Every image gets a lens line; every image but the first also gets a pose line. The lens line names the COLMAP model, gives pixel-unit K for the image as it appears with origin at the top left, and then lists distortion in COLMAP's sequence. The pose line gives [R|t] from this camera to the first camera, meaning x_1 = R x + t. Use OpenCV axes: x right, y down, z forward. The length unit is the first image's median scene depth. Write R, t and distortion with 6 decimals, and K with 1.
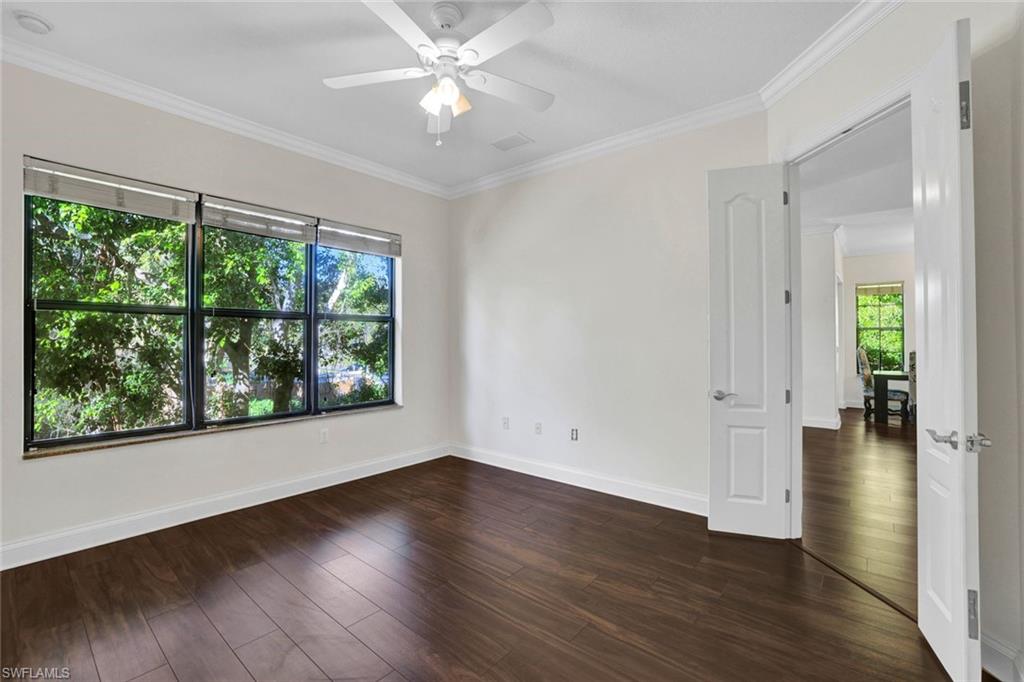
lens RADIAL K [[437.2, 0, 508.6], [0, 437.2, 338.7], [0, 0, 1]] dist [-0.022387, 0.000527]
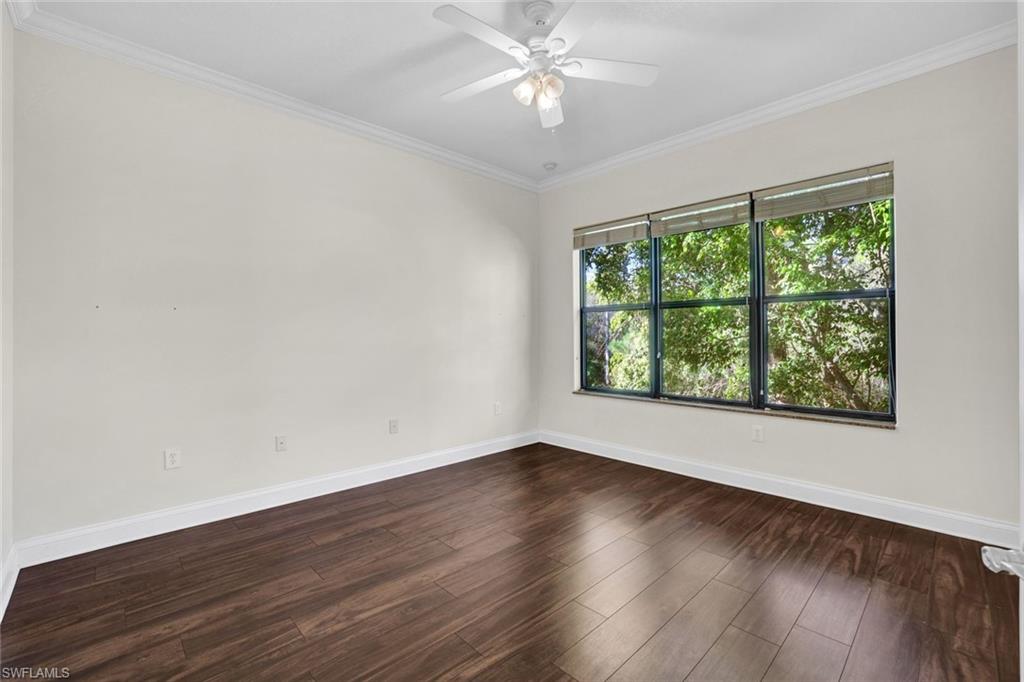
lens RADIAL K [[443.6, 0, 503.9], [0, 443.6, 329.6], [0, 0, 1]] dist [-0.046573, 0.013454]
pose [[-0.096863, 0.001014, -0.995297, 0.559262], [0.018085, 0.999836, -0.000741, 0.000394], [0.995133, -0.018072, -0.096866, 0.607535]]
